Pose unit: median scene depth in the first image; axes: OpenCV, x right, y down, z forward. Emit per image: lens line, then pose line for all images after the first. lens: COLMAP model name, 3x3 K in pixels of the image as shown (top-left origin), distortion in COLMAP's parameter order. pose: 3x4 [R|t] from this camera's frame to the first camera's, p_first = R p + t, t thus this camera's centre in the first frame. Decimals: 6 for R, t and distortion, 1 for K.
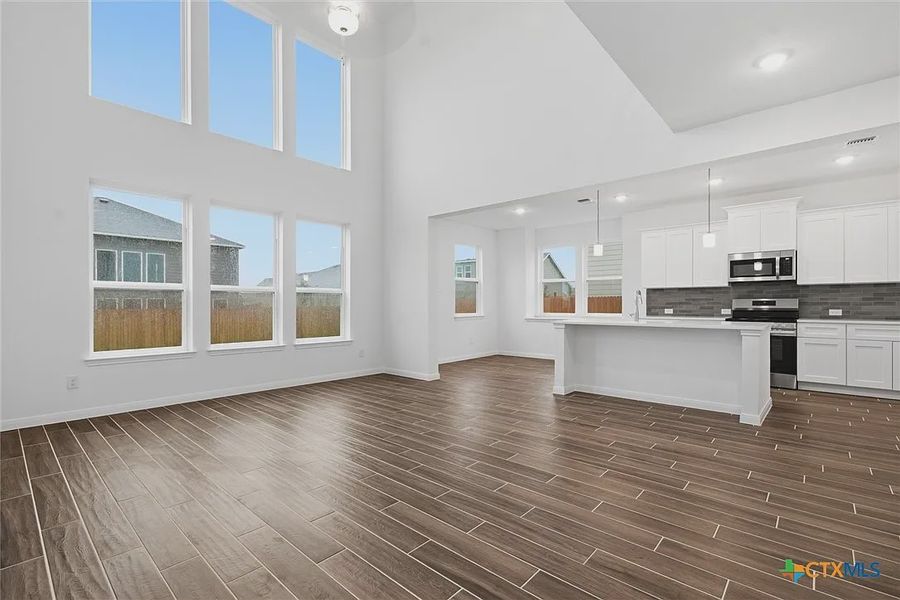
lens RADIAL K [[409.8, 0, 458.8], [0, 409.8, 301.9], [0, 0, 1]] dist [-0.044100, 0.024732]
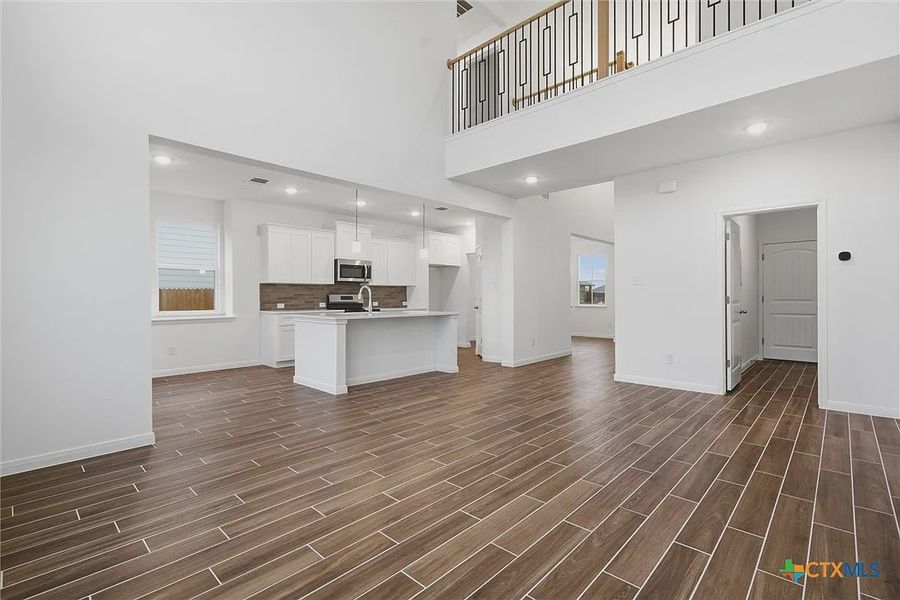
lens RADIAL K [[409.8, 0, 458.8], [0, 409.8, 301.9], [0, 0, 1]] dist [-0.044100, 0.024732]
pose [[0.031613, -0.010578, 0.999444, -0.536826], [-0.003412, 0.999937, 0.010691, 0.000347], [-0.999494, -0.003748, 0.031575, 0.539761]]
